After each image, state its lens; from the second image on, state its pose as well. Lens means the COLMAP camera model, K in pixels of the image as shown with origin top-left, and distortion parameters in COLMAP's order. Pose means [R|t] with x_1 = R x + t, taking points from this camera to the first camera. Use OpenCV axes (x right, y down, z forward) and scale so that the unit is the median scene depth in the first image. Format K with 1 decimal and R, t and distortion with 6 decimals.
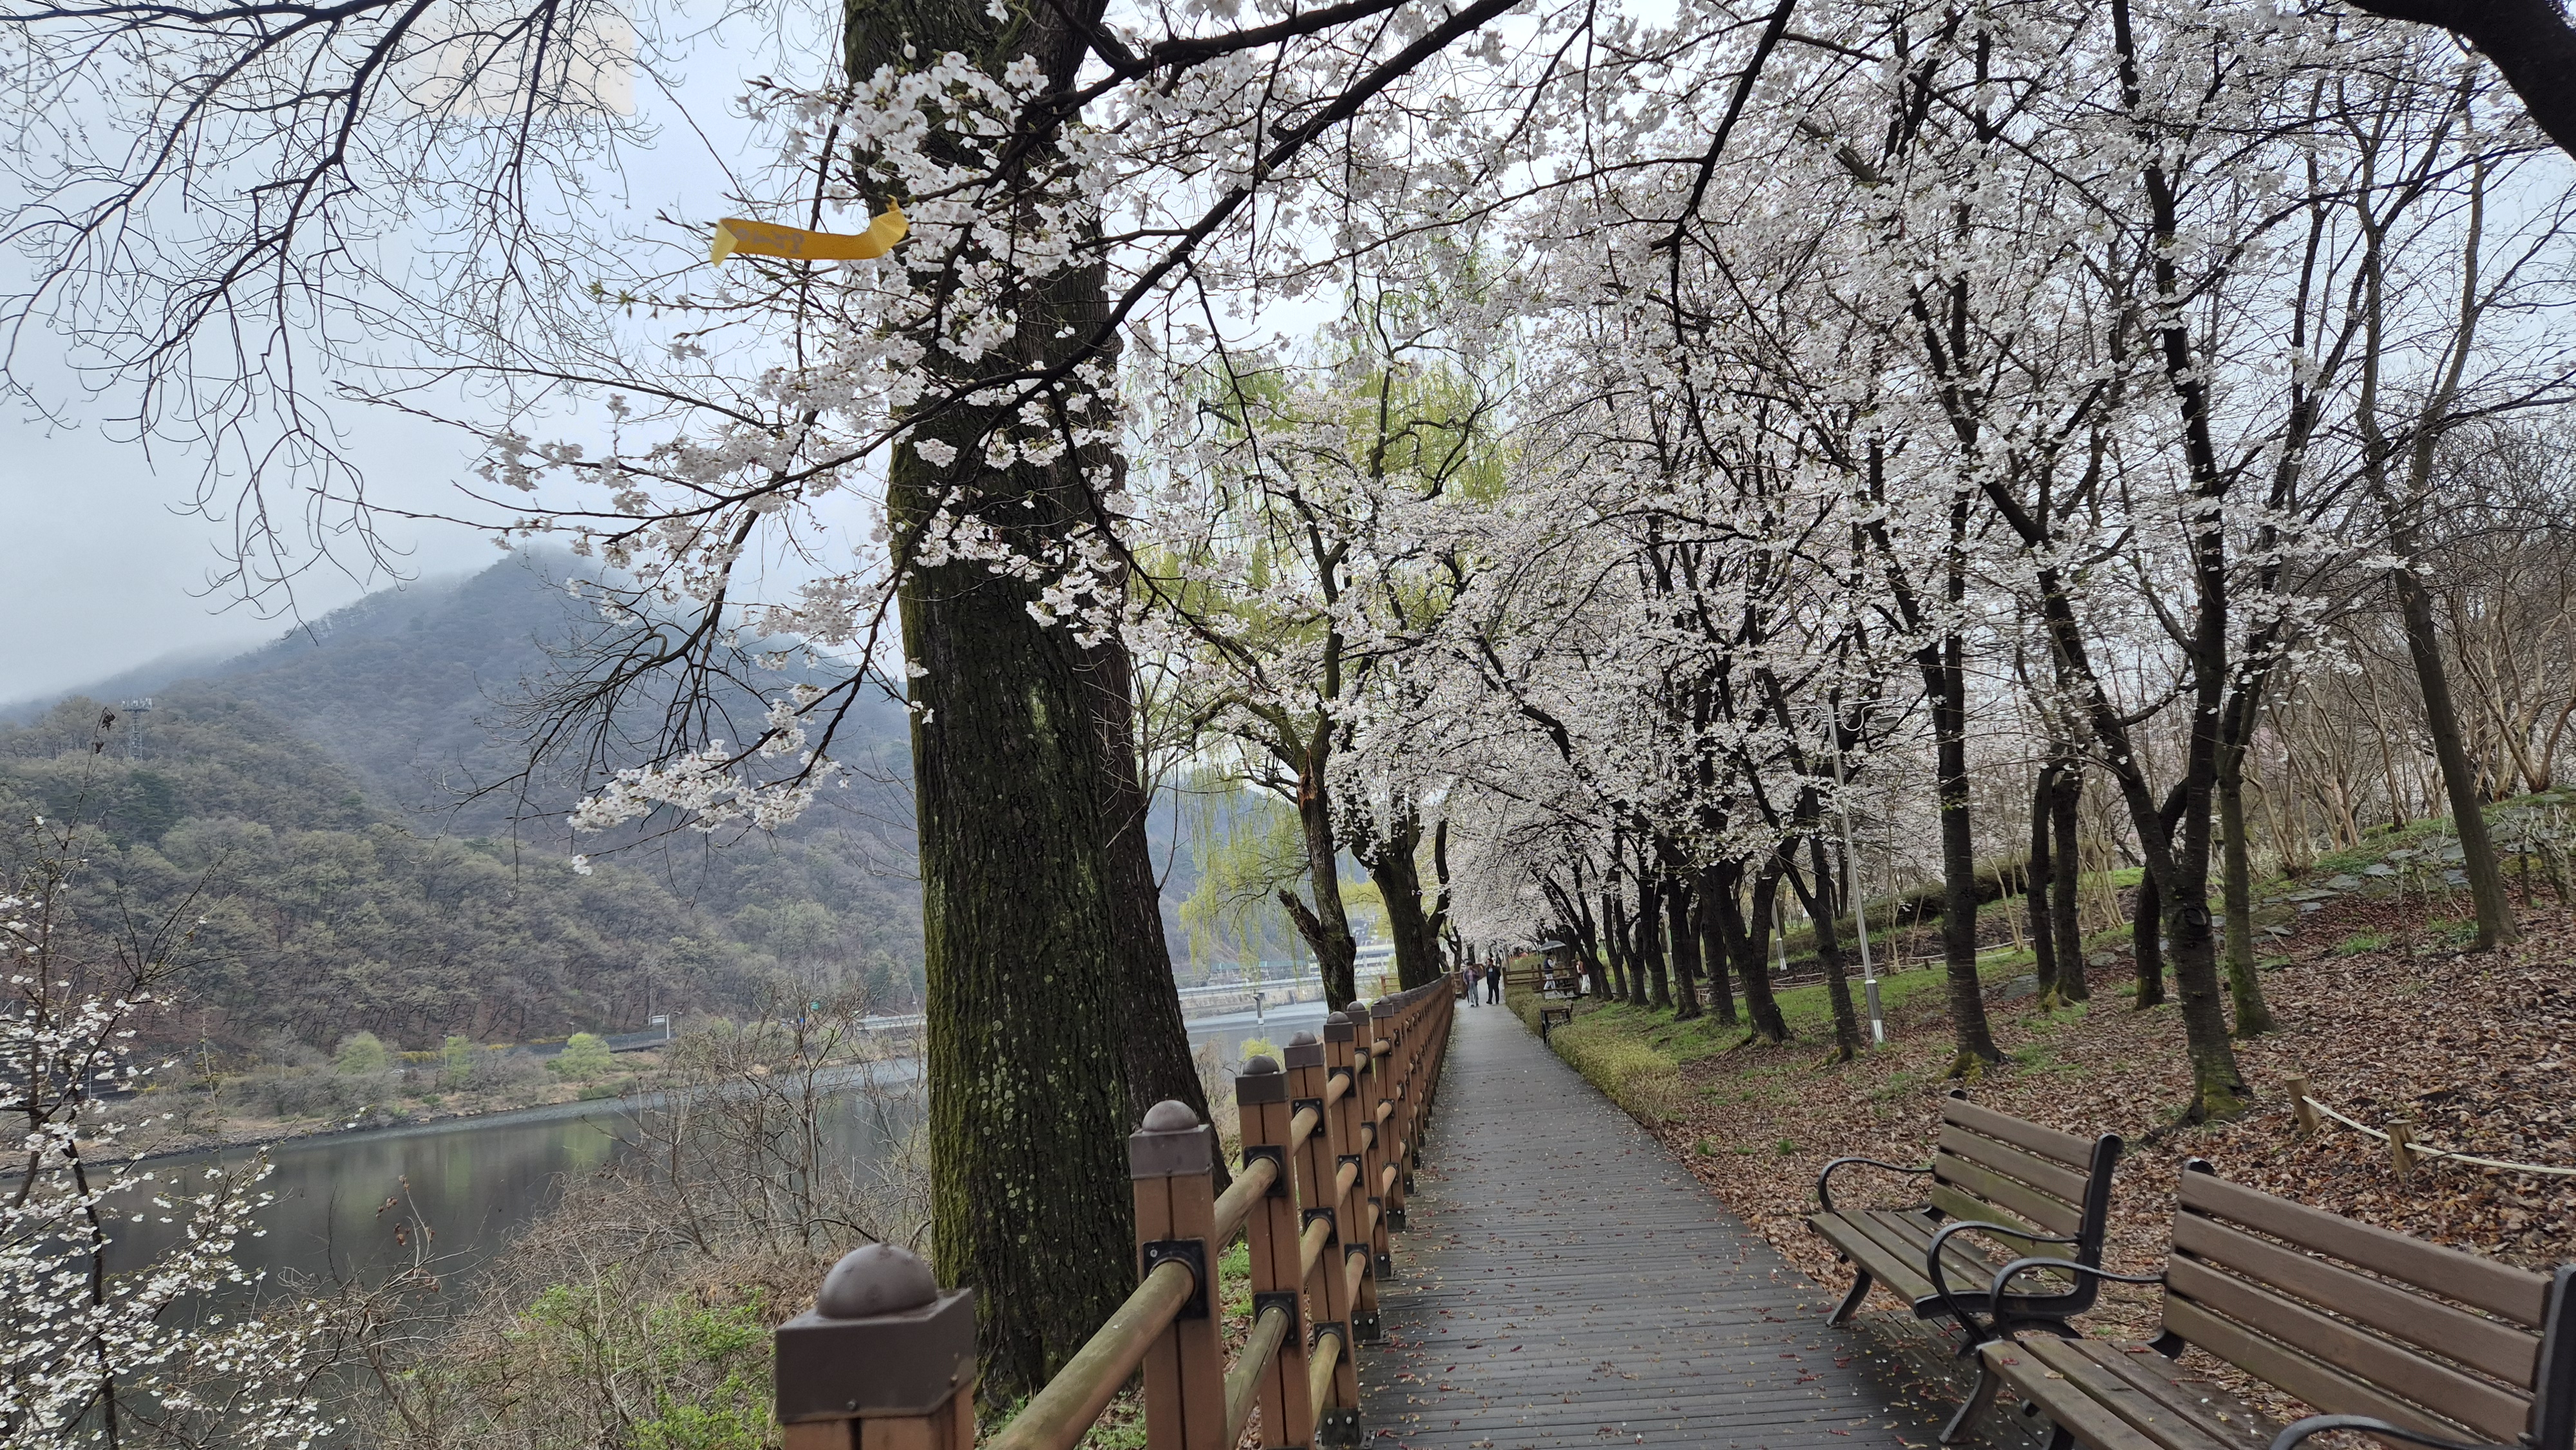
lens RADIAL K [[1679.1, 0, 1283.0], [0, 1679.1, 723.2], [0, 0, 1]] dist [0.036319, -0.010565]
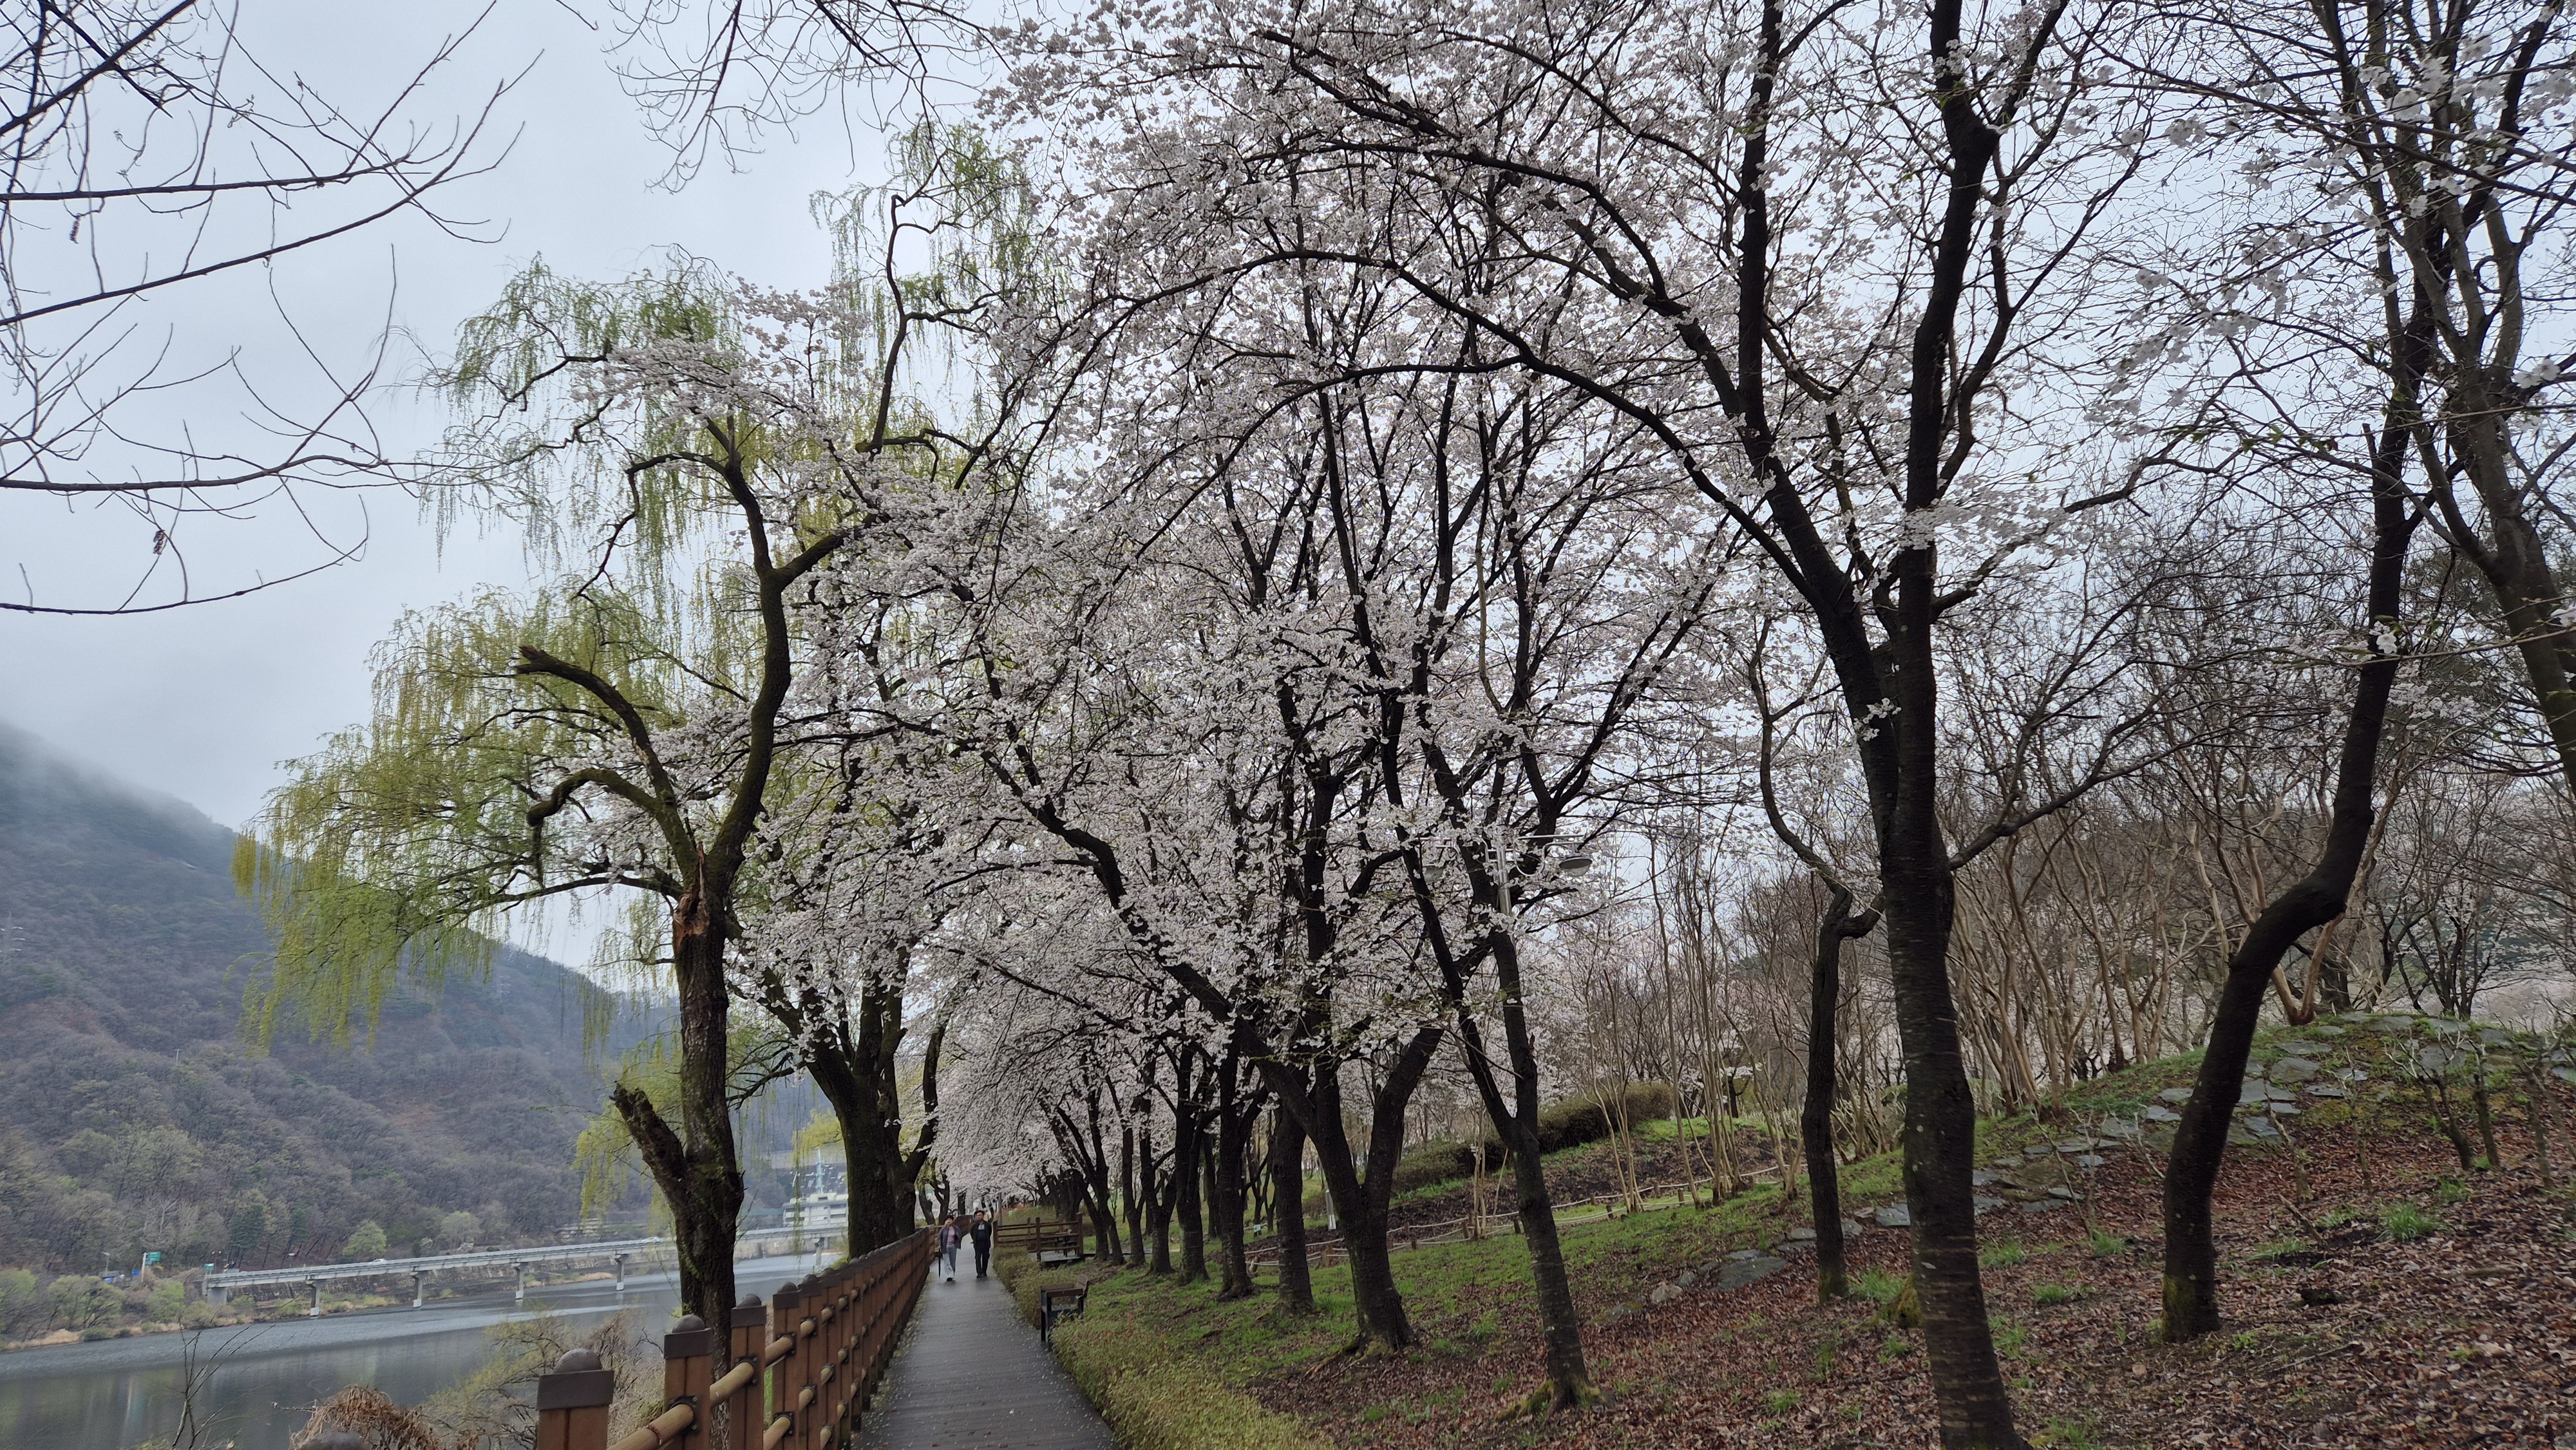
lens RADIAL K [[1679.1, 0, 1286.9], [0, 1679.1, 715.6], [0, 0, 1]] dist [0.036319, -0.010565]
pose [[0.957366, 0.097801, 0.271819, 0.022509], [-0.057399, 0.986587, -0.152815, 0.022238], [-0.283118, 0.130698, 0.950138, 0.165704]]
